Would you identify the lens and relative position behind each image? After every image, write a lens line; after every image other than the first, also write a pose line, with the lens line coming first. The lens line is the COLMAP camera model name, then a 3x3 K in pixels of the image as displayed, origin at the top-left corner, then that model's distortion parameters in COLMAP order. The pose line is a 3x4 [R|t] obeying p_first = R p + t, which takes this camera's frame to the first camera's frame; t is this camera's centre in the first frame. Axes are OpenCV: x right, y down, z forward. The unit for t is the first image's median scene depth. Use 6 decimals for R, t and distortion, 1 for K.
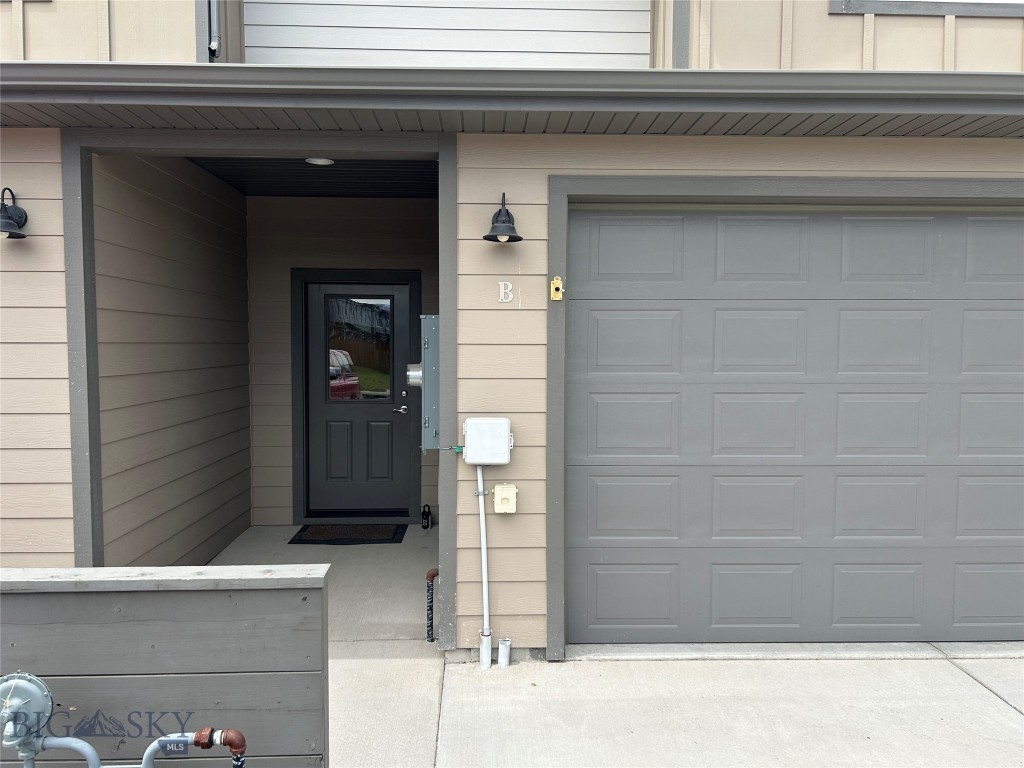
lens RADIAL K [[771.2, 0, 502.3], [0, 771.2, 406.3], [0, 0, 1]] dist [0.014350, -0.009405]
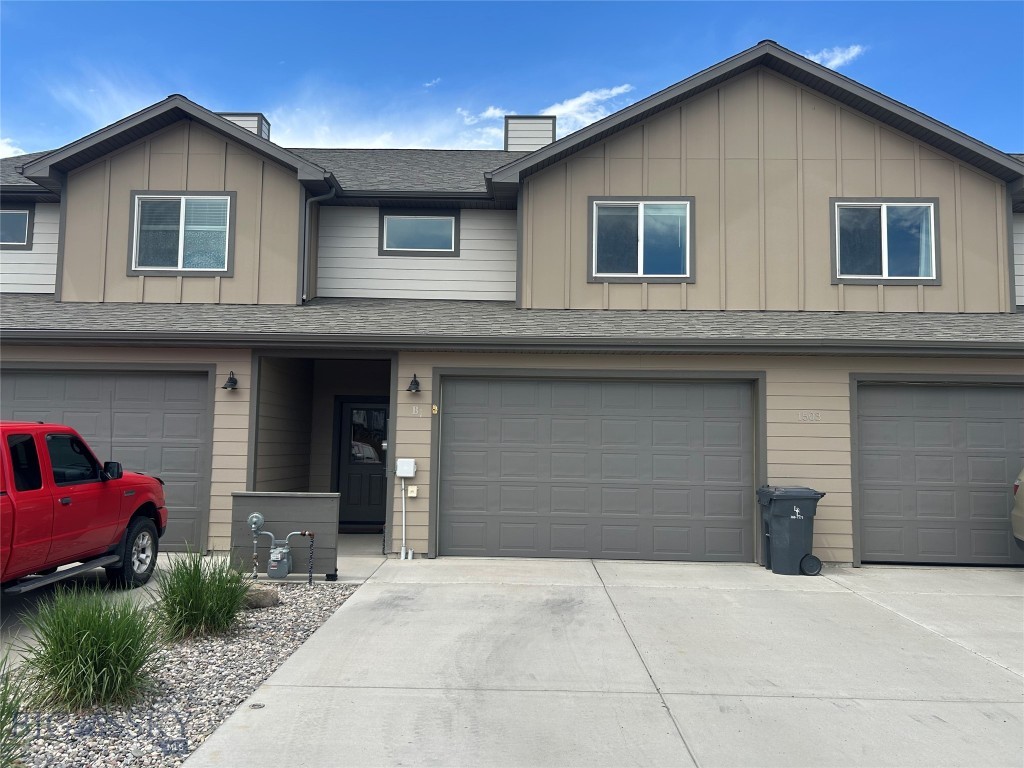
lens RADIAL K [[771.2, 0, 512.0], [0, 771.2, 384.6], [0, 0, 1]] dist [0.014350, -0.009405]
pose [[0.999249, 0.007597, -0.037988, 0.420503], [-0.013758, 0.986251, -0.164678, 0.185357], [0.036215, 0.165078, 0.985615, -1.533535]]
